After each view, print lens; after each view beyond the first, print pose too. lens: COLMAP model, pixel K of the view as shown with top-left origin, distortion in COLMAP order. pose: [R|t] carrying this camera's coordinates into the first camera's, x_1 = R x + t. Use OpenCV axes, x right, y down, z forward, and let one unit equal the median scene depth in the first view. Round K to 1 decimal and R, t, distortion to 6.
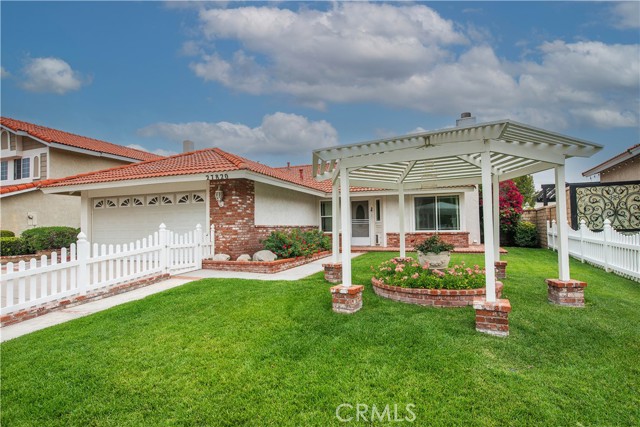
lens RADIAL K [[341.6, 0, 320.0], [0, 341.6, 213.5], [0, 0, 1]] dist [-0.000312, -0.000348]
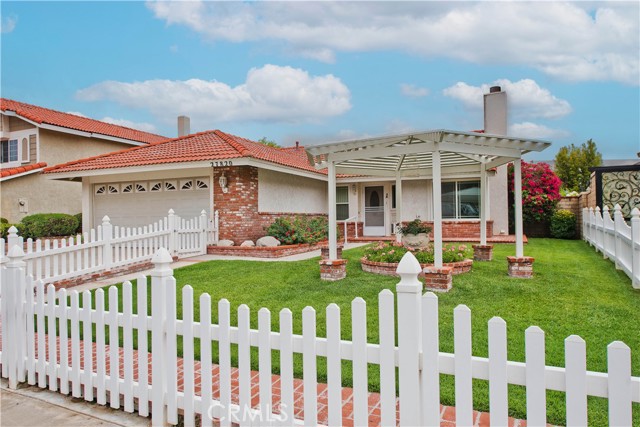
lens RADIAL K [[439.3, 0, 320.0], [0, 439.3, 213.5], [0, 0, 1]] dist [0.001263, 0.000689]
pose [[0.998577, 0.003303, -0.053225, 0.052259], [-0.001767, 0.999581, 0.028887, 0.002245], [0.053298, -0.028751, 0.998165, -0.247198]]
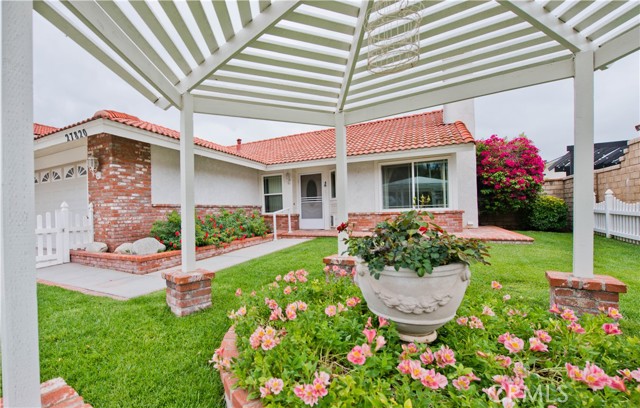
lens RADIAL K [[301.7, 0, 237.7], [0, 301.7, 206.2], [0, 0, 1]] dist [-0.002668, -0.000621]
pose [[0.980367, -0.015260, -0.196592, 0.125583], [0.020267, 0.999519, 0.023482, 0.027276], [0.196139, -0.027005, 0.980204, 0.372910]]
